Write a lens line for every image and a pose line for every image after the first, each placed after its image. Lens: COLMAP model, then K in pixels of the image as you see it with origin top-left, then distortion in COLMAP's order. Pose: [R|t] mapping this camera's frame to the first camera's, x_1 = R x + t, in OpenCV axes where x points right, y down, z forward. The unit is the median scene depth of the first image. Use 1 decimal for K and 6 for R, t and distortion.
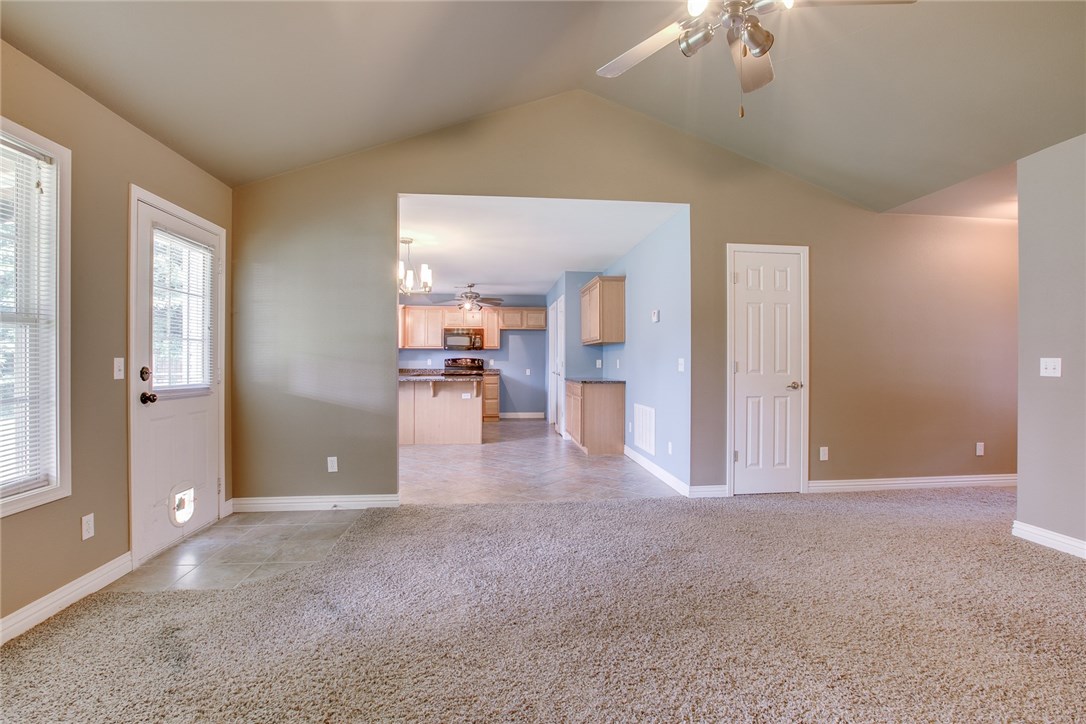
lens RADIAL K [[499.2, 0, 549.3], [0, 499.2, 358.6], [0, 0, 1]] dist [-0.034221, 0.014027]
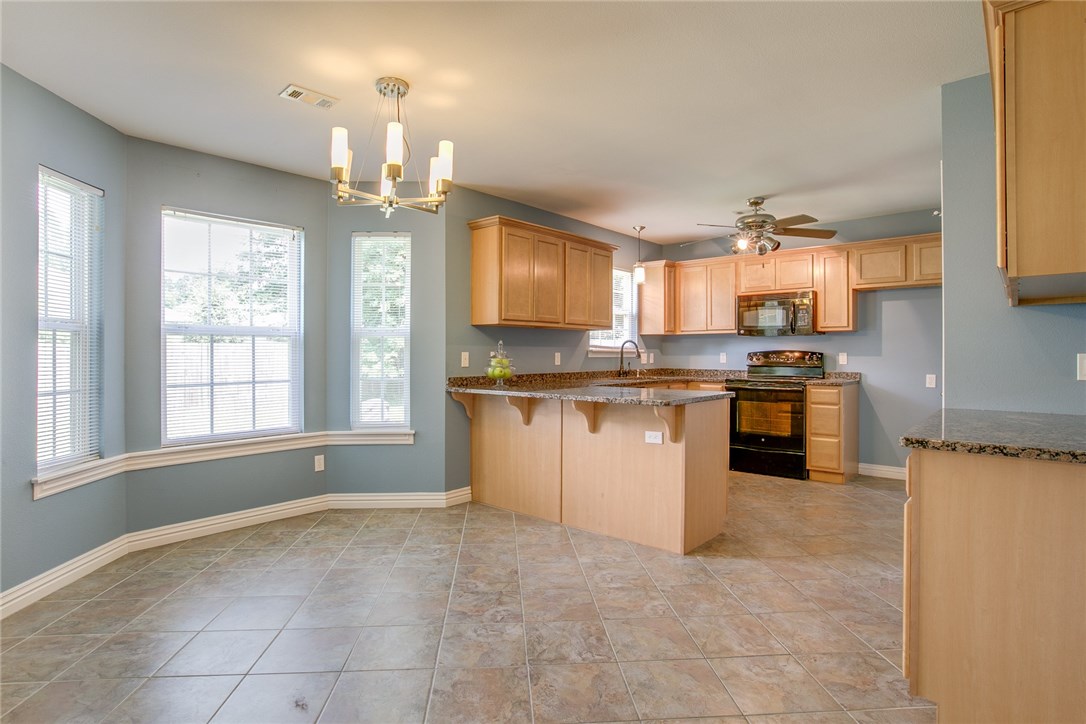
lens RADIAL K [[557.4, 0, 542.2], [0, 557.4, 355.3], [0, 0, 1]] dist [-0.038272, 0.026741]
pose [[0.673291, -0.002133, -0.739375, 0.205787], [0.005896, 0.999980, 0.002484, 0.002563], [0.739354, -0.006031, 0.673290, 0.964256]]
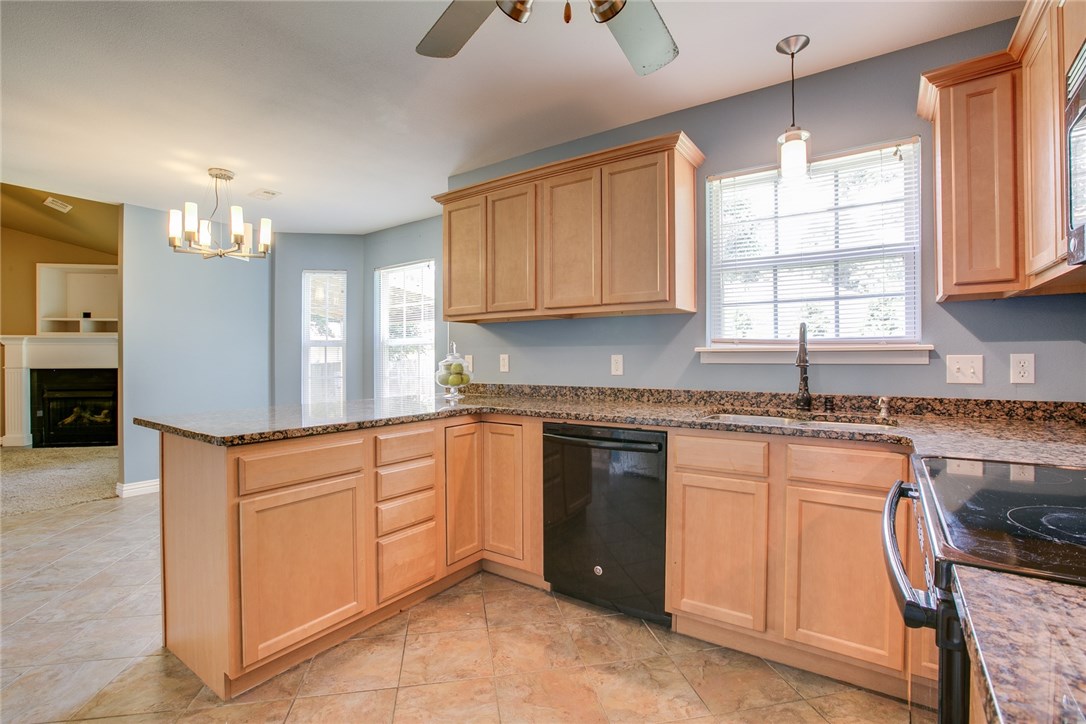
lens RADIAL K [[499.2, 0, 554.8], [0, 499.2, 363.4], [0, 0, 1]] dist [-0.034221, 0.014027]
pose [[-0.659990, 0.004412, -0.751262, -0.118246], [0.002556, 0.999990, 0.003627, 0.008862], [0.751270, 0.000473, -0.659994, 2.187325]]
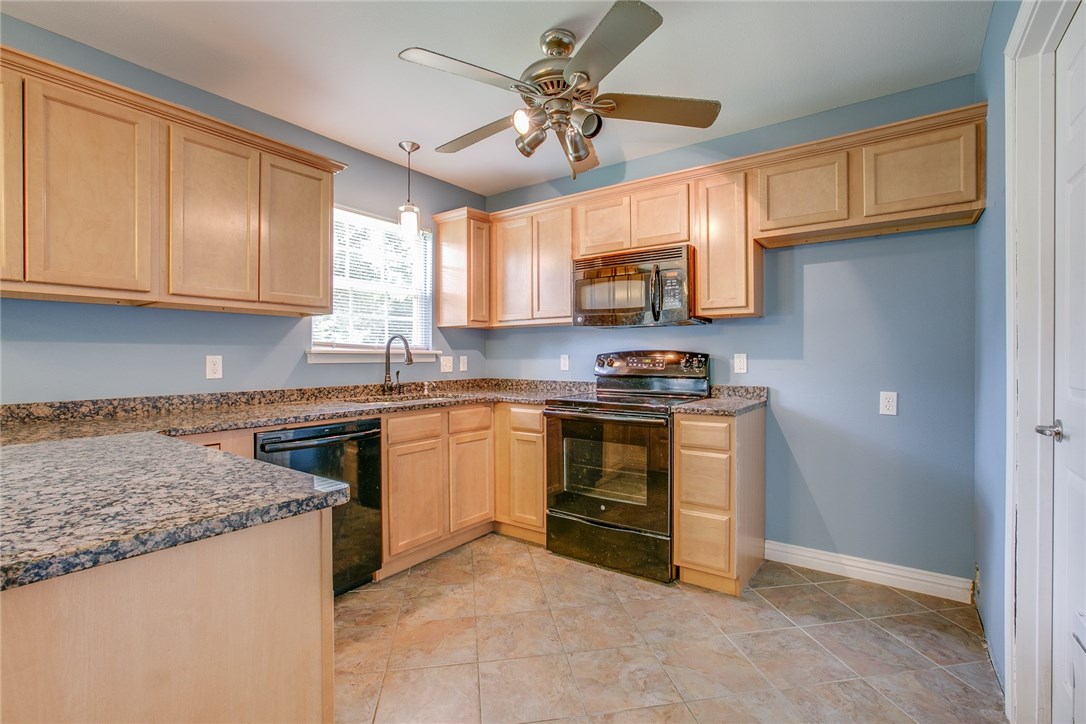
lens RADIAL K [[499.2, 0, 539.9], [0, 499.2, 360.0], [0, 0, 1]] dist [-0.034221, 0.014027]
pose [[0.734088, -0.003870, -0.679043, -0.008492], [0.009939, 0.999938, 0.005046, 0.006425], [0.678981, -0.010453, 0.734081, 1.647956]]
